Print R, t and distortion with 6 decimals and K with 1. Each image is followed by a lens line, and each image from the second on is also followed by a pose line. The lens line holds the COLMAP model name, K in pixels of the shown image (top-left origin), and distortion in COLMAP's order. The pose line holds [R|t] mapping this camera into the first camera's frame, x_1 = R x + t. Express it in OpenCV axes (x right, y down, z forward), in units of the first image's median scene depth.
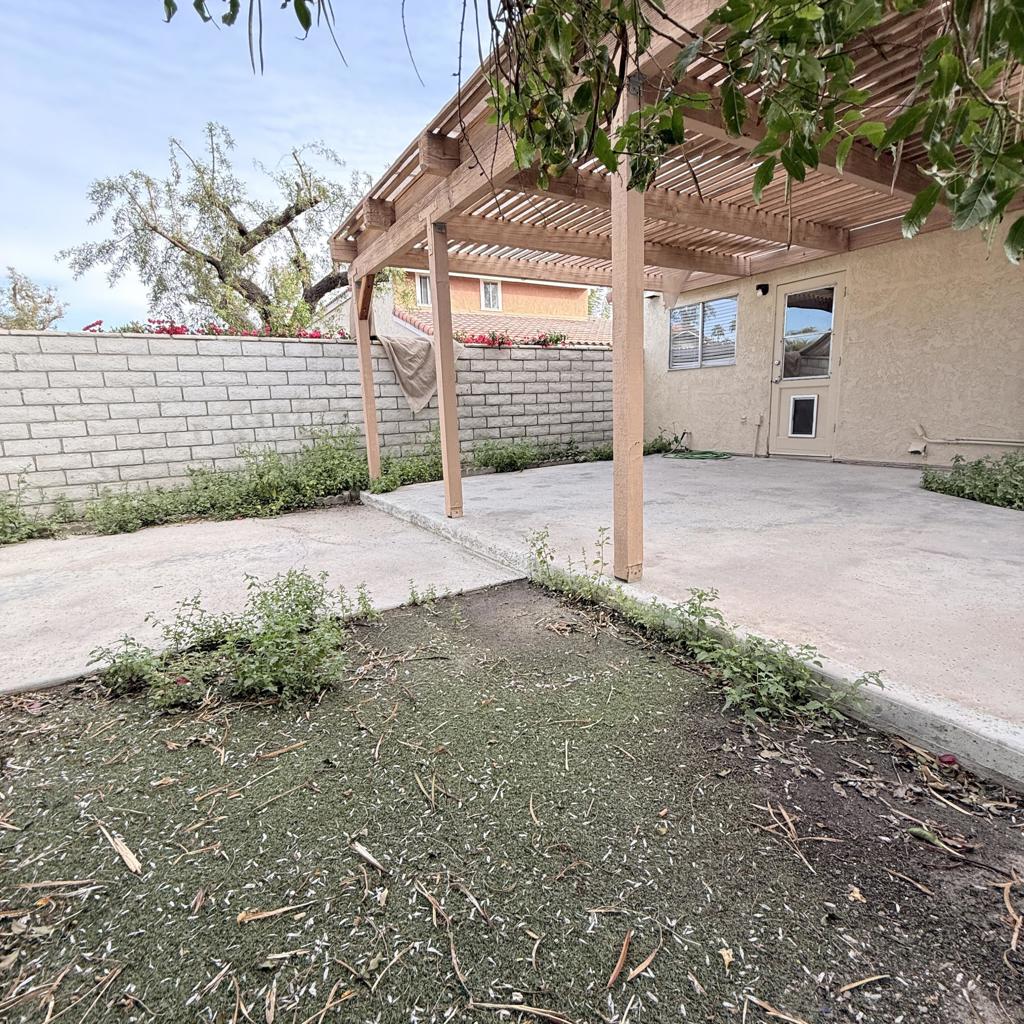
lens RADIAL K [[548.0, 0, 510.1], [0, 548.0, 511.7], [0, 0, 1]] dist [-0.000783, -0.001138]
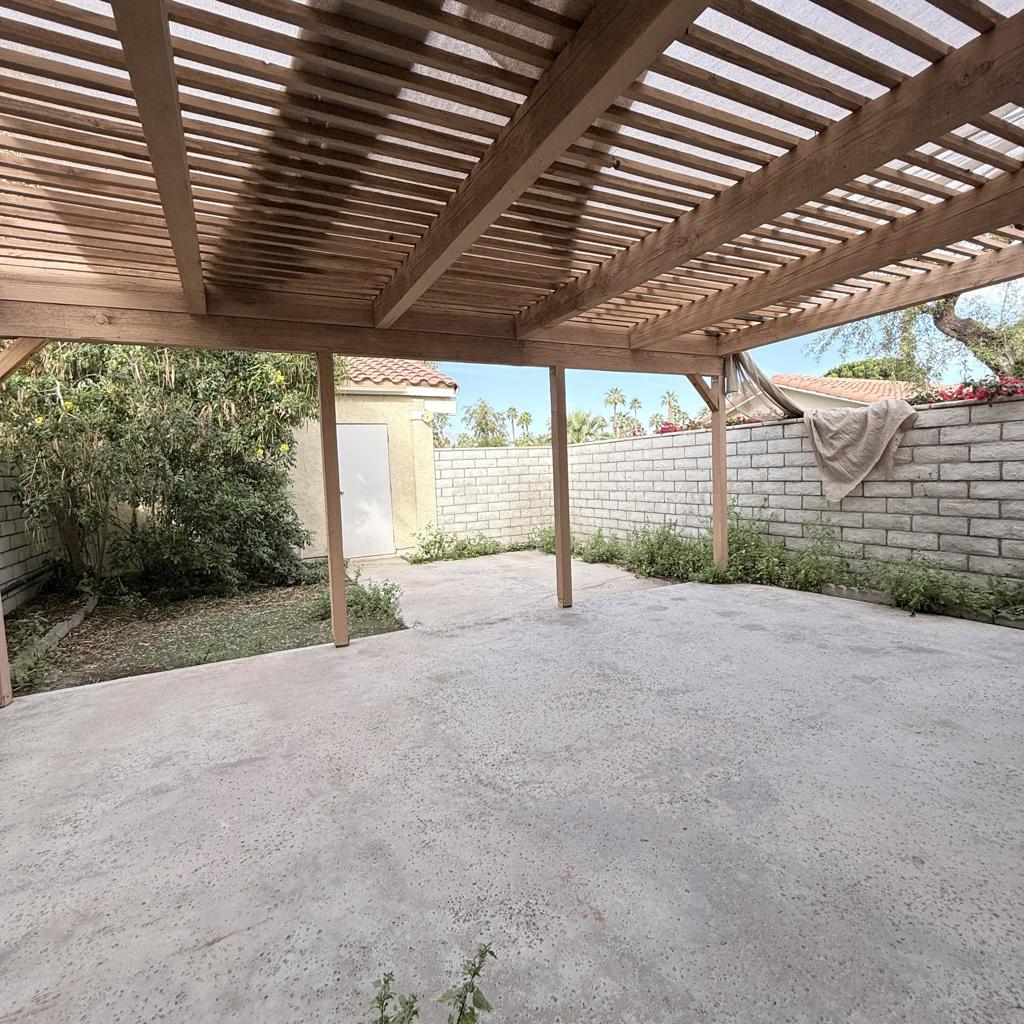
lens RADIAL K [[548.0, 0, 508.6], [0, 548.0, 511.5], [0, 0, 1]] dist [-0.000783, -0.001138]
pose [[-0.091945, 0.115337, -0.989062, 0.666399], [-0.143336, 0.981392, 0.127768, -0.206119], [0.985394, 0.153516, -0.073702, 0.613833]]
